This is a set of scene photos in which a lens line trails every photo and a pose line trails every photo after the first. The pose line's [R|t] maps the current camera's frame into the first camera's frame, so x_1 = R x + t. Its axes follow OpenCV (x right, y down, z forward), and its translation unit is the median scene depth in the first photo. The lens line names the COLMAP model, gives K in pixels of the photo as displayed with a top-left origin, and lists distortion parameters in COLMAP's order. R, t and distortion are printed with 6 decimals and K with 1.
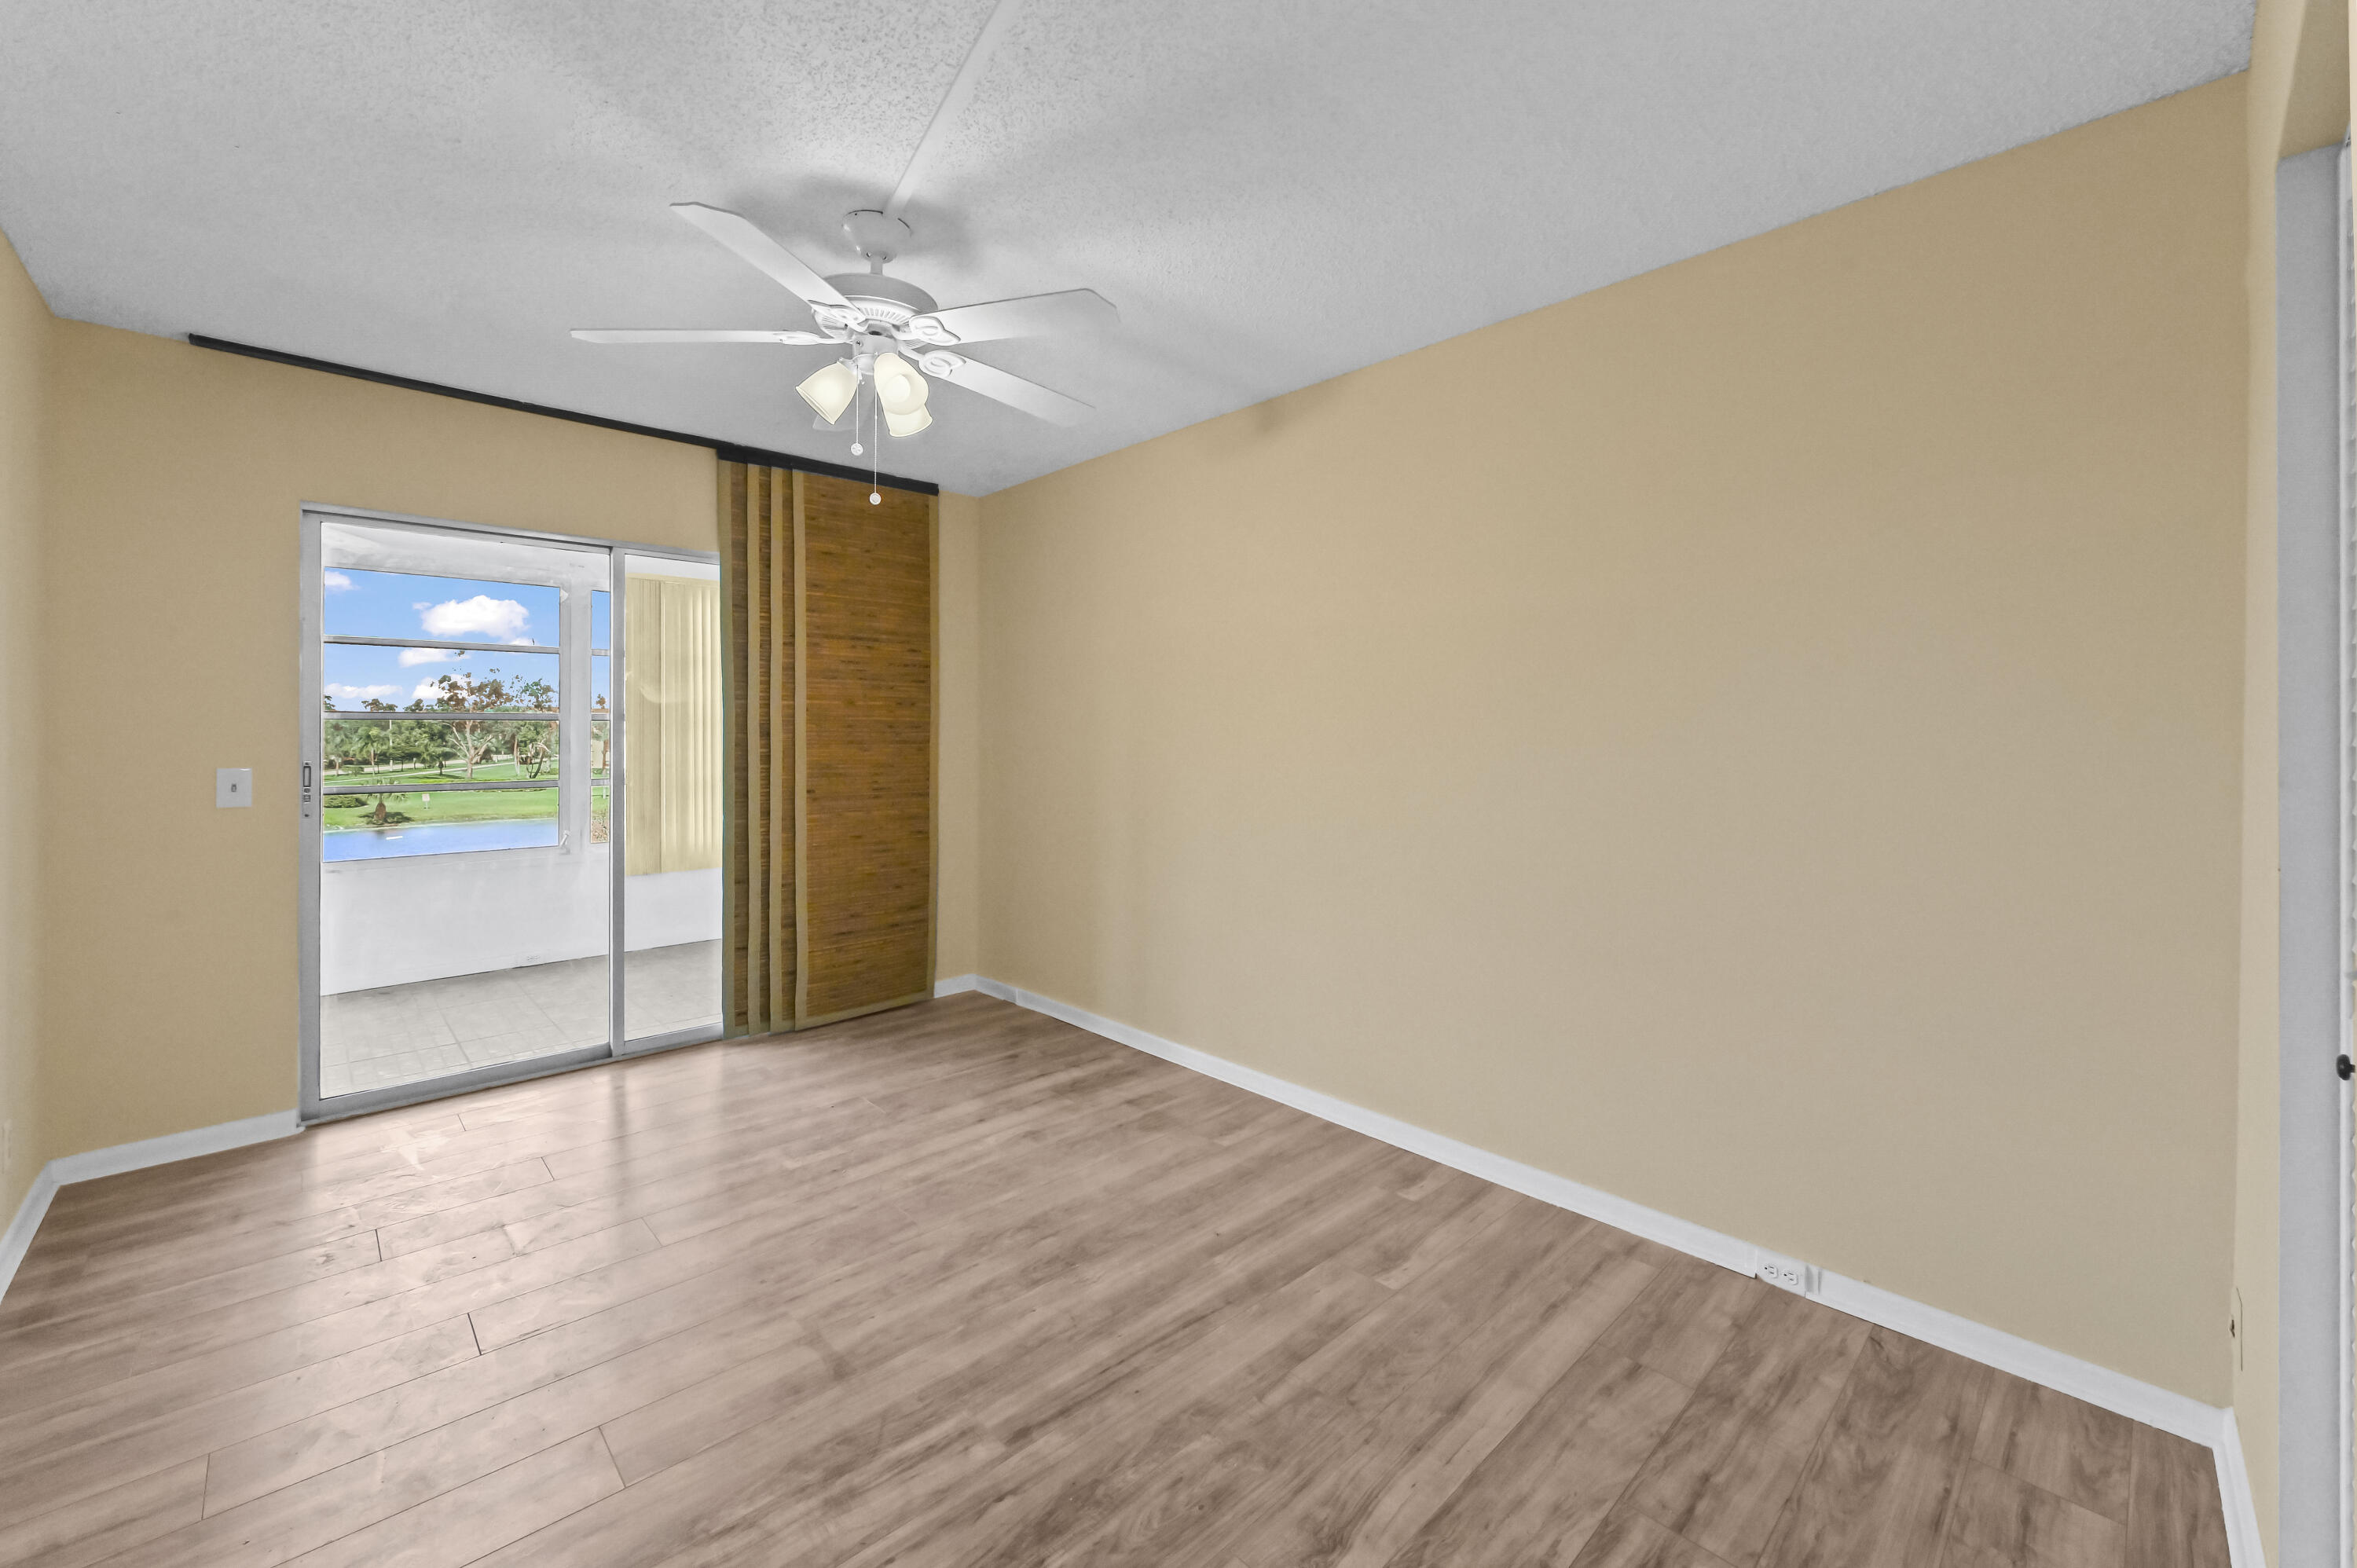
lens RADIAL K [[938.2, 0, 1180.3], [0, 938.2, 744.3], [0, 0, 1]] dist [0.001135, 0.000109]
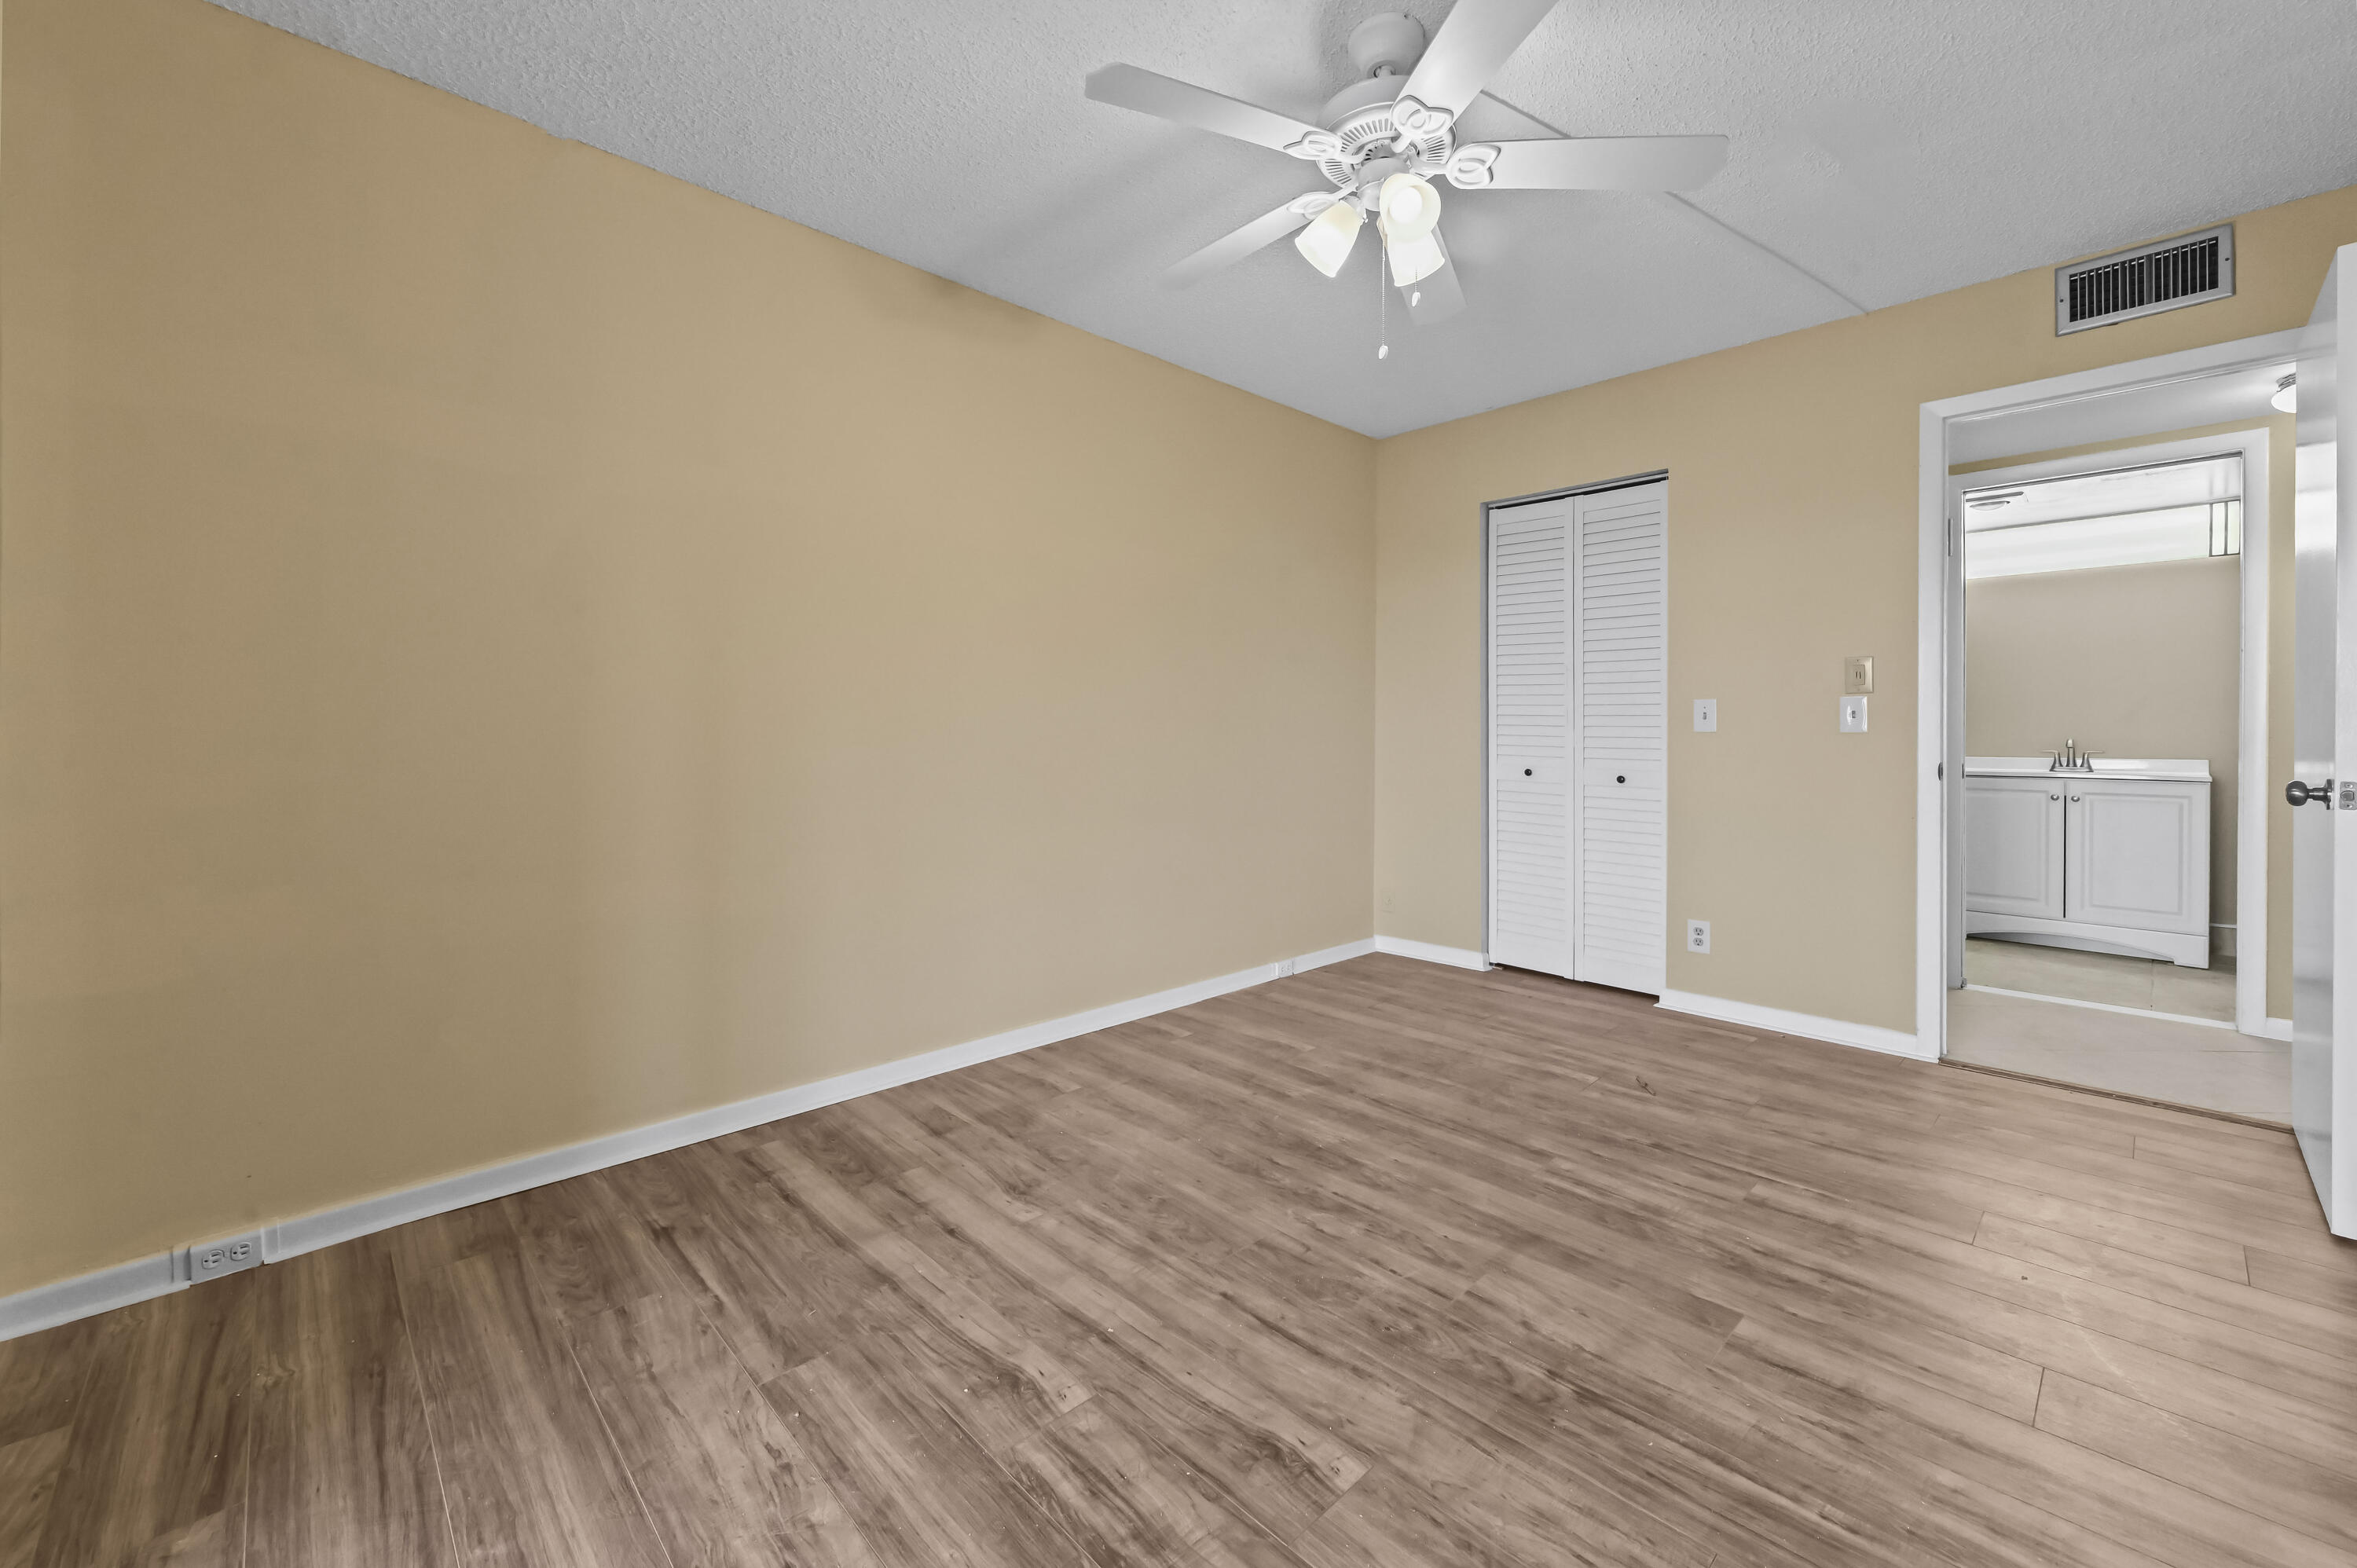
lens RADIAL K [[938.2, 0, 1180.3], [0, 938.2, 744.3], [0, 0, 1]] dist [0.001135, 0.000109]
pose [[-0.005086, -0.012636, 0.999907, -1.033069], [0.012037, 0.999847, 0.012696, 0.077153], [-0.999915, 0.012101, -0.004933, 1.028895]]
